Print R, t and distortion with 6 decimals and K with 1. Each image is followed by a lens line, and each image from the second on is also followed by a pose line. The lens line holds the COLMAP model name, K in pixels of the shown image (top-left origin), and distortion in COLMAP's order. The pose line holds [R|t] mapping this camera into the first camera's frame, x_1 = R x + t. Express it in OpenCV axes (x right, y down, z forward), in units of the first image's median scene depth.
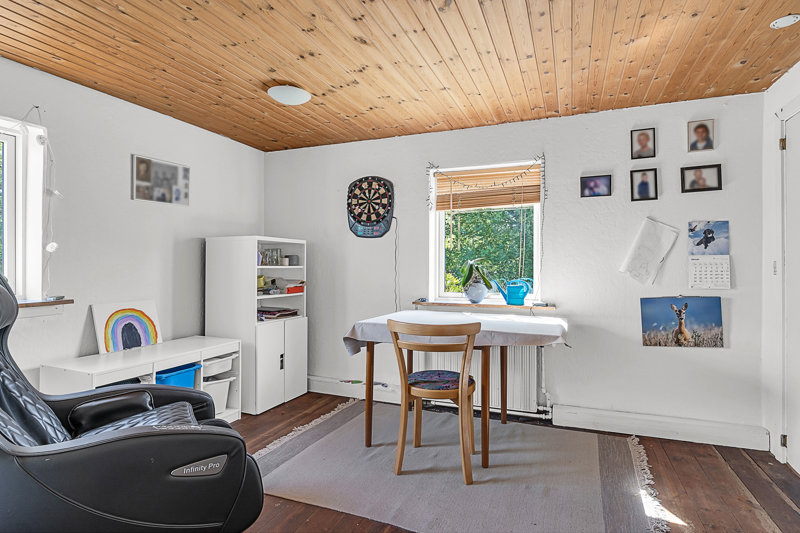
lens RADIAL K [[416.3, 0, 400.2], [0, 416.3, 266.5], [0, 0, 1]] dist [-0.002204, -0.000219]
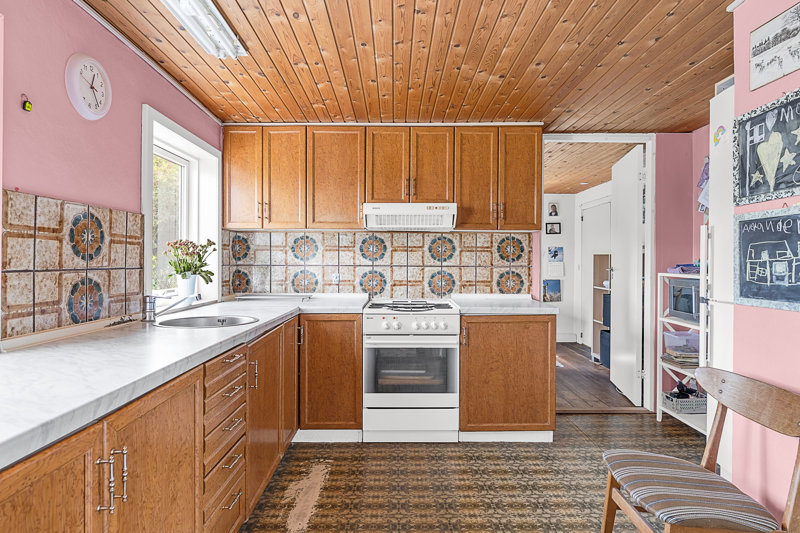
lens RADIAL K [[416.3, 0, 402.1], [0, 416.3, 264.5], [0, 0, 1]] dist [-0.002204, -0.000219]
pose [[0.934619, 0.003288, 0.355636, -0.880504], [-0.003955, 0.999992, 0.001147, -0.011137], [-0.355629, -0.002478, 0.934624, -0.858523]]
